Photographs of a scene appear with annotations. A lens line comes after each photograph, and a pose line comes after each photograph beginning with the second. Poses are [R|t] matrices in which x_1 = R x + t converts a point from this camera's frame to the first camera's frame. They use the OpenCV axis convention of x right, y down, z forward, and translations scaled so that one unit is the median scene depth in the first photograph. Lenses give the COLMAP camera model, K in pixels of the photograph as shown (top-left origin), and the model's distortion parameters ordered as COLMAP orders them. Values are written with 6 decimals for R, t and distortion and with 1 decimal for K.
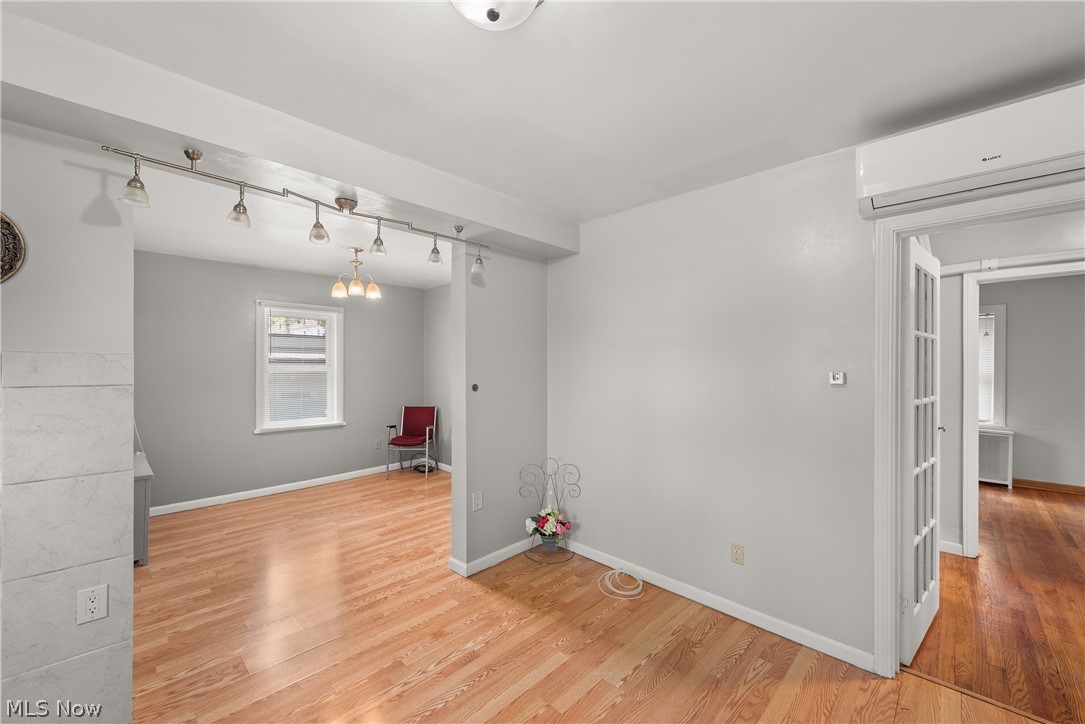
lens RADIAL K [[431.8, 0, 546.1], [0, 431.8, 364.7], [0, 0, 1]] dist [0.008501, -0.001867]
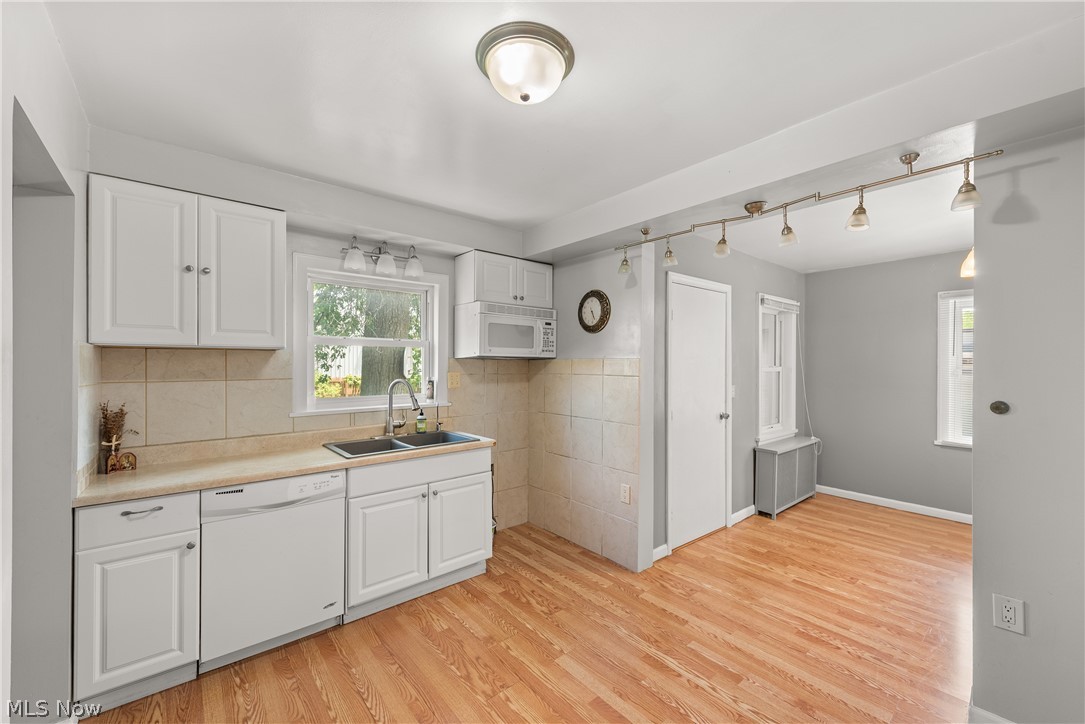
lens RADIAL K [[431.8, 0, 544.9], [0, 431.8, 361.4], [0, 0, 1]] dist [0.008501, -0.001867]
pose [[-0.101896, -0.007979, -0.994763, 0.335196], [-0.006364, 0.999953, -0.007369, 0.001345], [0.994775, 0.005580, -0.101942, 0.342503]]
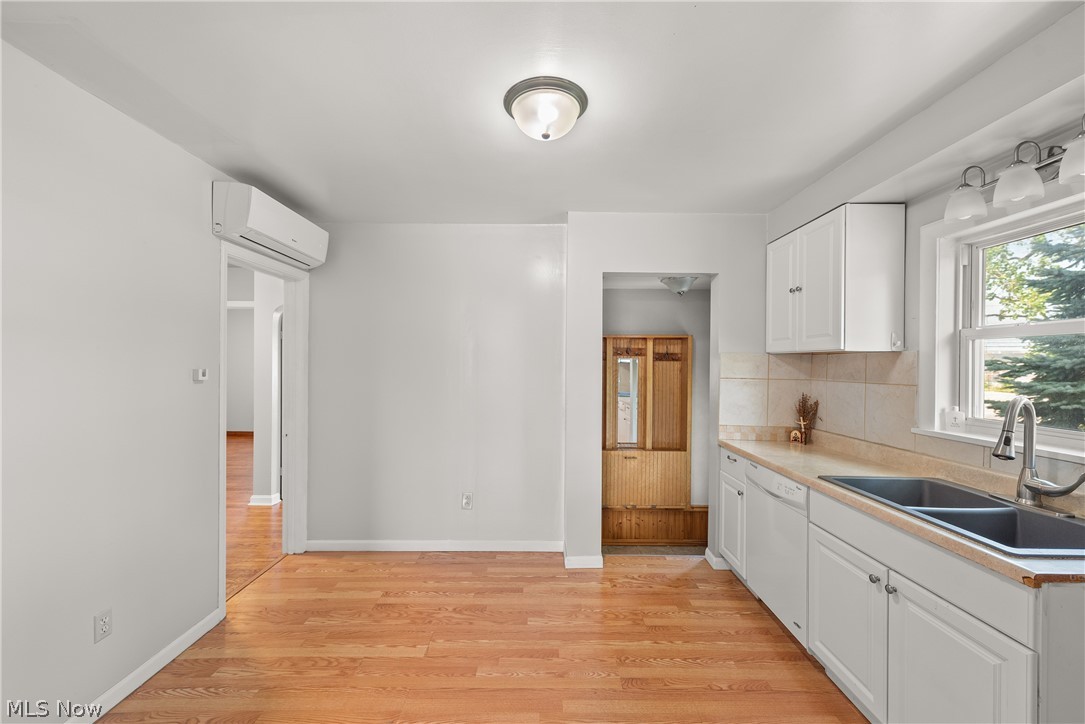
lens RADIAL K [[431.8, 0, 535.9], [0, 431.8, 361.9], [0, 0, 1]] dist [0.008501, -0.001867]
pose [[-0.682584, -0.002762, 0.730802, -0.351446], [-0.004172, 0.999991, -0.000118, -0.001475], [-0.730795, -0.003129, -0.682590, 0.594588]]
